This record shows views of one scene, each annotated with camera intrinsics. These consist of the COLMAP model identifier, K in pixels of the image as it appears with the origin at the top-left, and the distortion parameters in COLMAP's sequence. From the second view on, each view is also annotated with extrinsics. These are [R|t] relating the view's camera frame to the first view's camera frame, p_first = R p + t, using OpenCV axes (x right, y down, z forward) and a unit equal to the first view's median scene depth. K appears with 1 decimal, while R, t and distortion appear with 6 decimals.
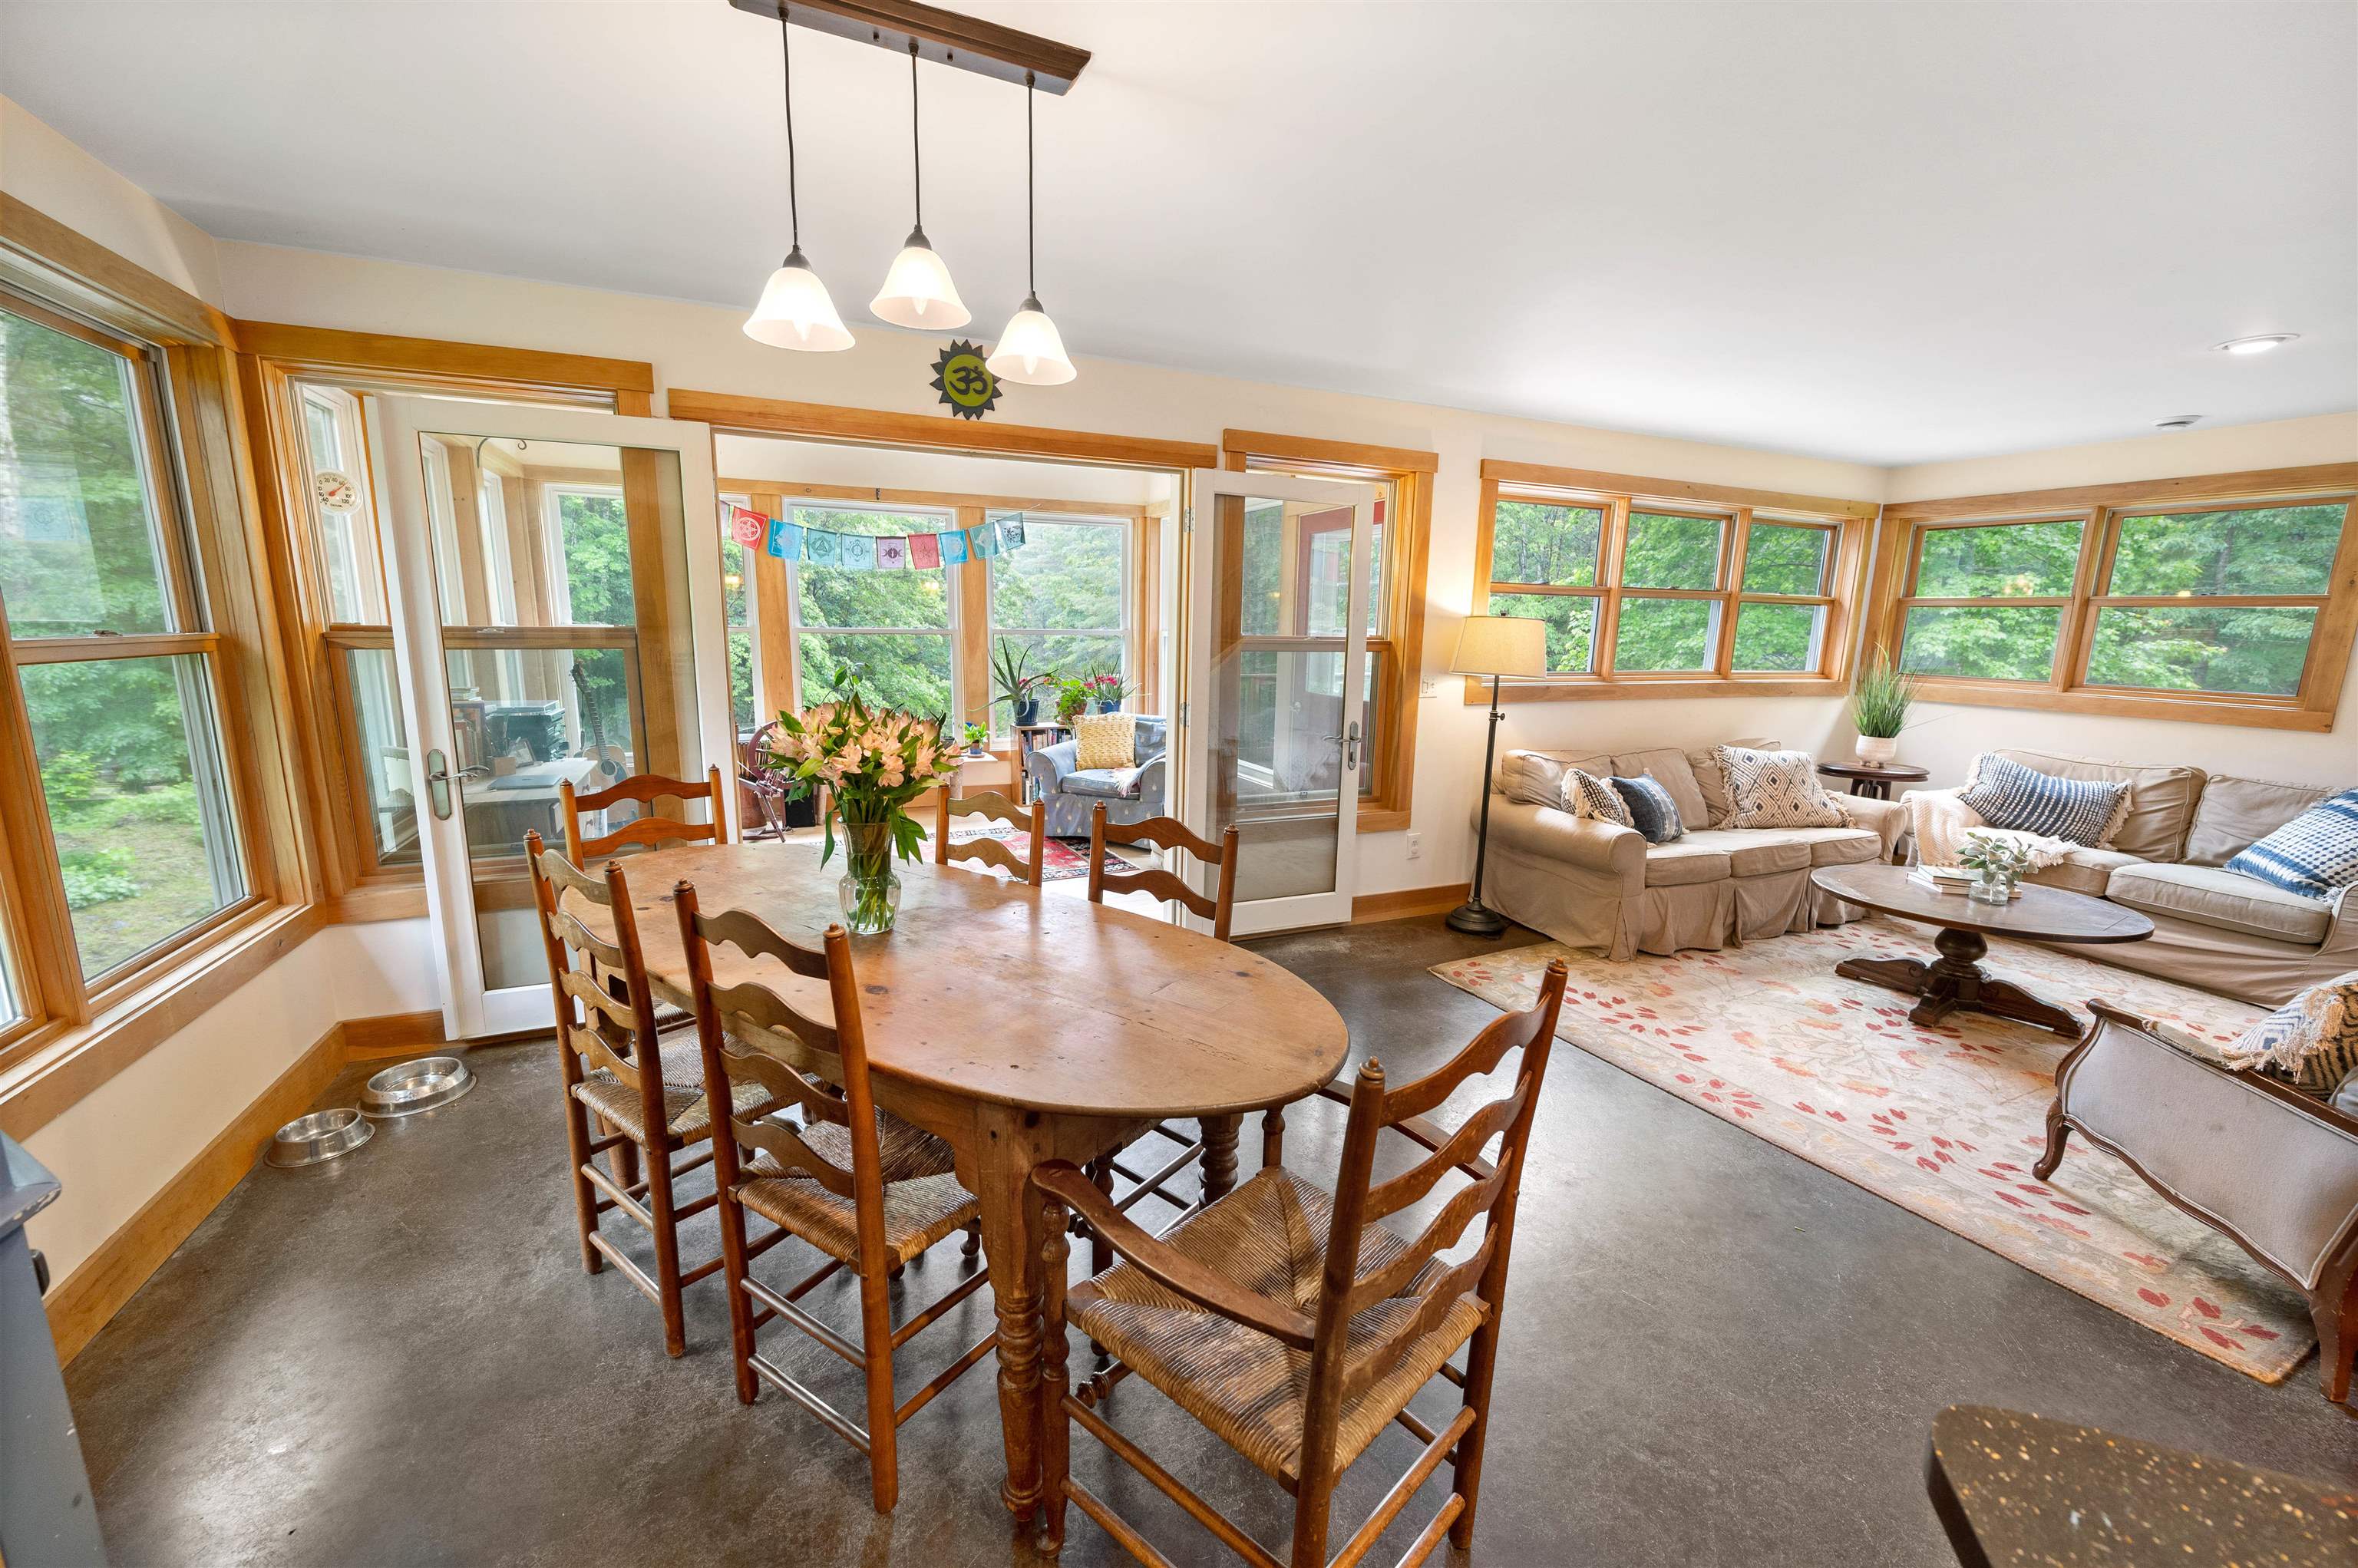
lens RADIAL K [[923.2, 0, 1173.4], [0, 923.2, 792.7], [0, 0, 1]] dist [-0.001343, -0.000354]
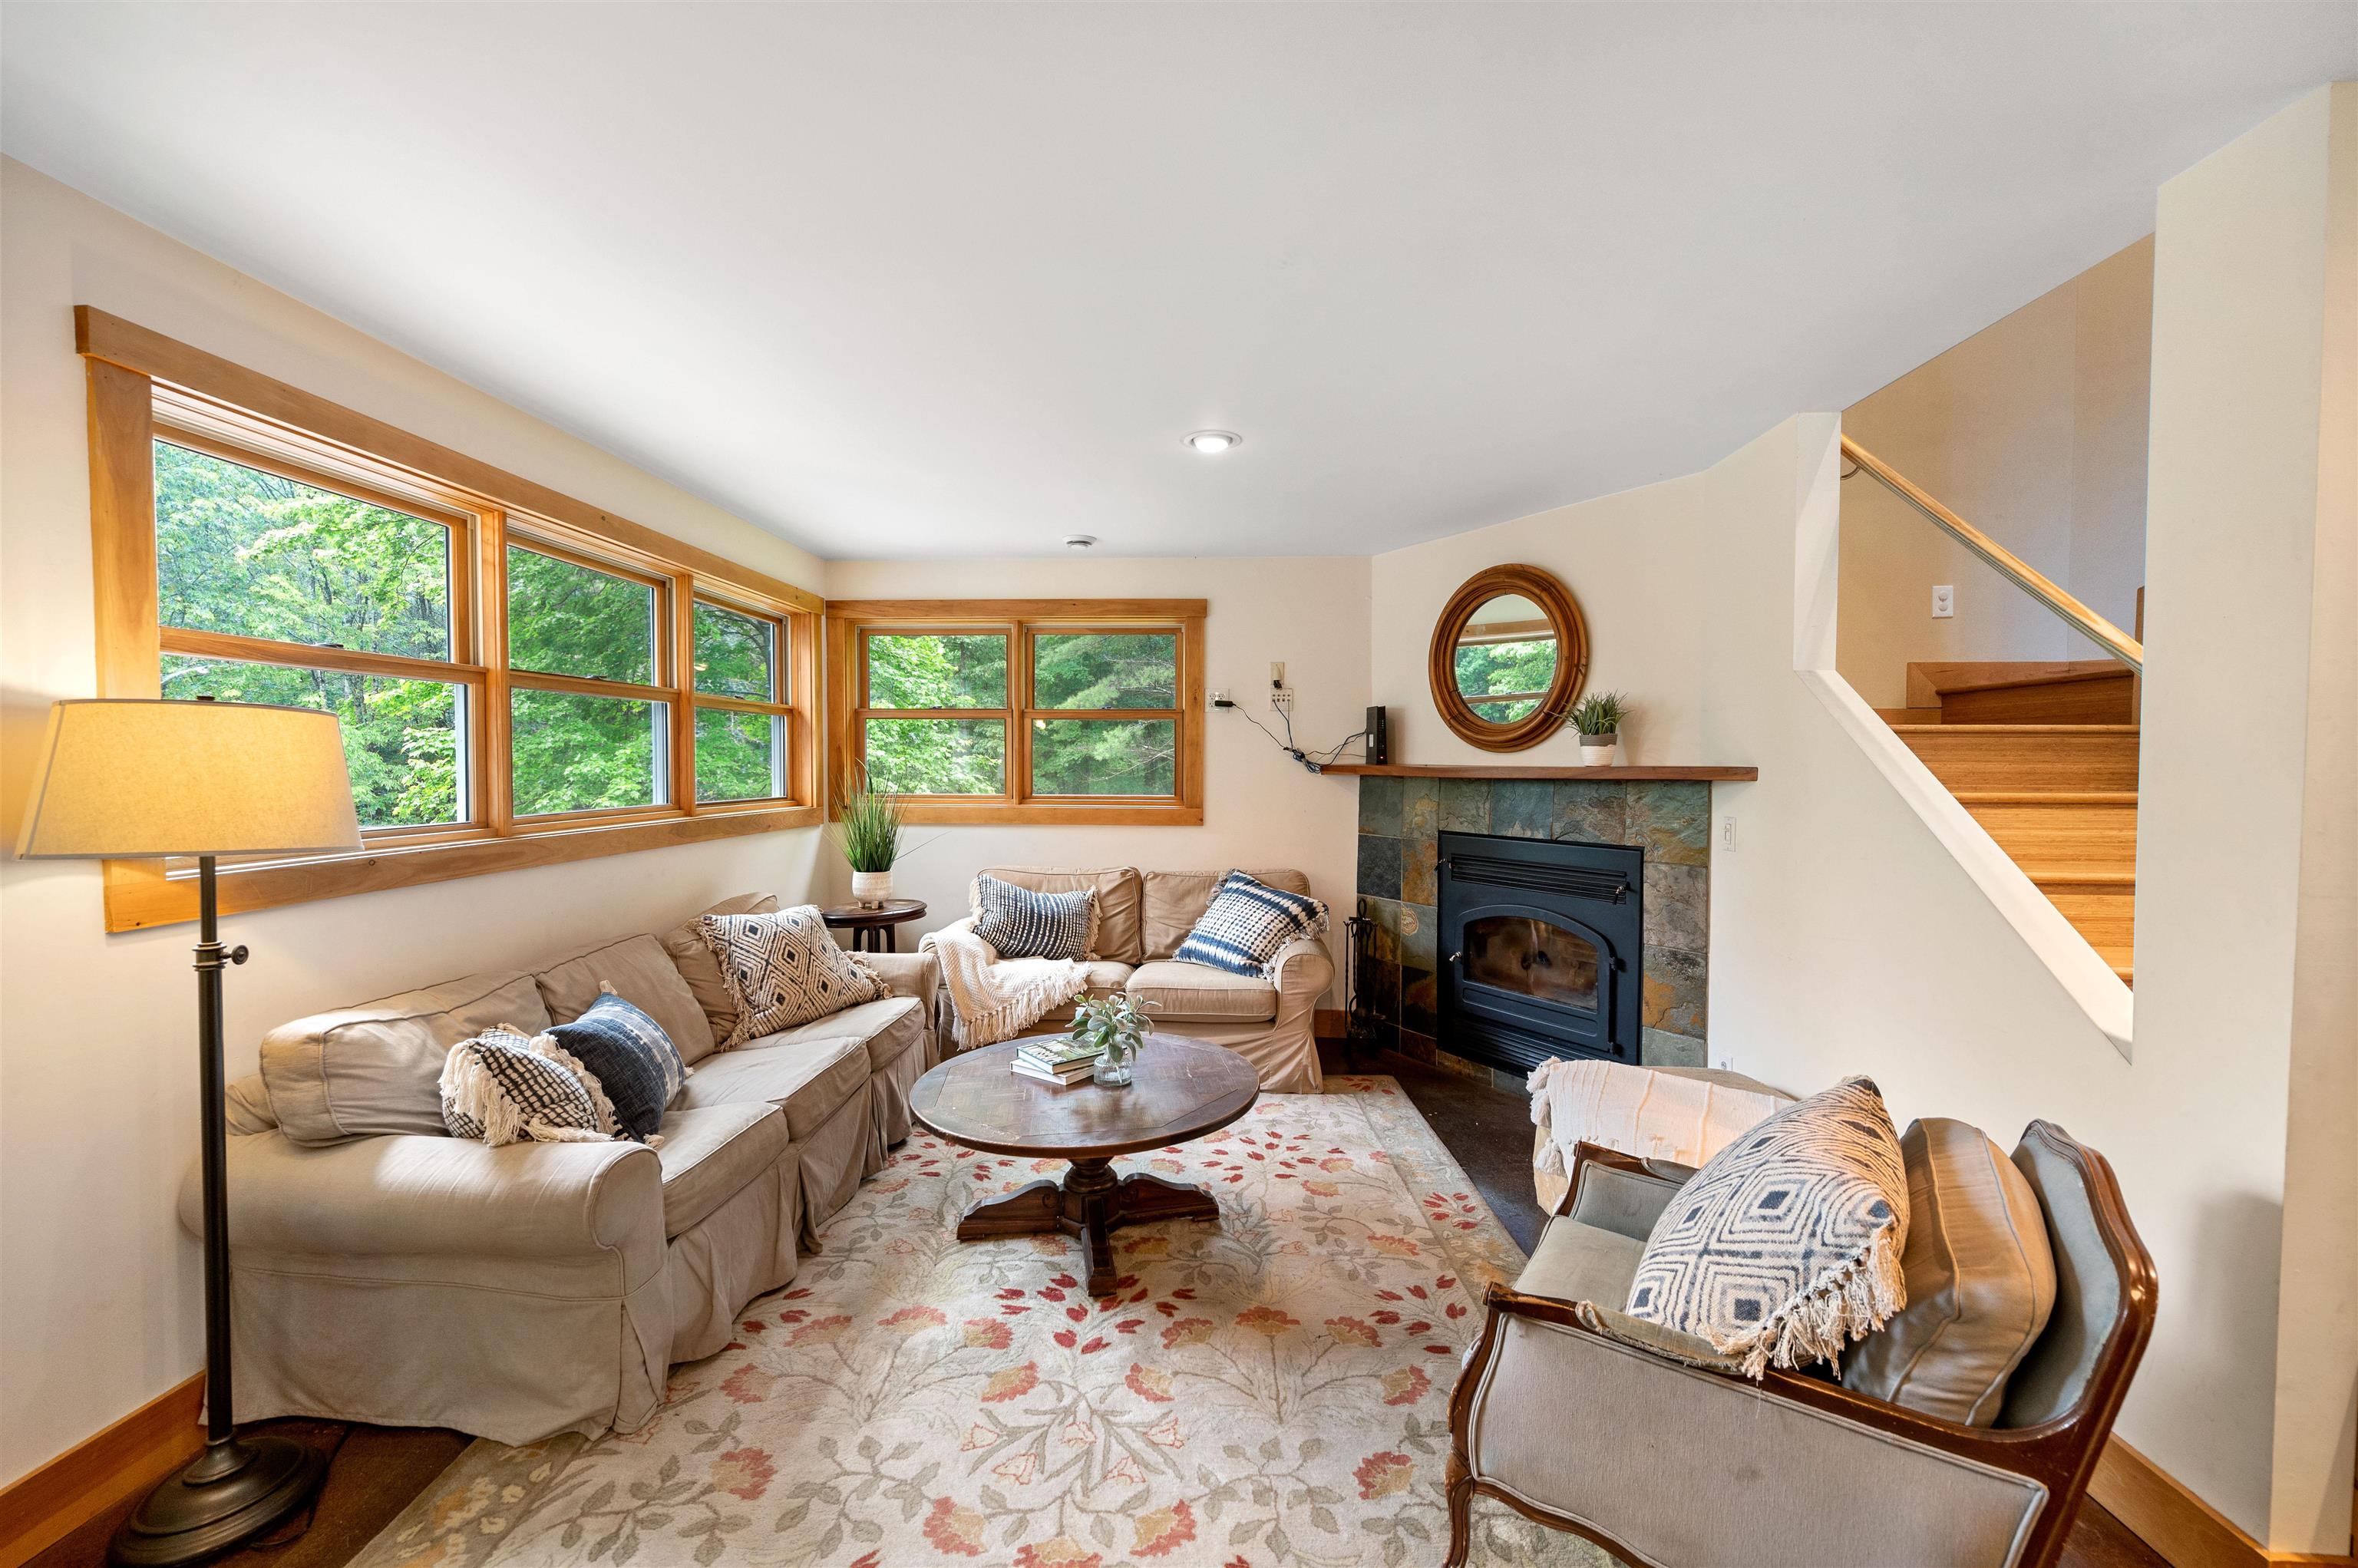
lens RADIAL K [[923.2, 0, 1173.4], [0, 923.2, 792.7], [0, 0, 1]] dist [-0.001343, -0.000354]
pose [[0.458184, -0.050176, 0.887440, 0.188359], [0.172034, 0.984533, -0.033155, -0.067191], [-0.872050, 0.167861, 0.459729, 0.447241]]
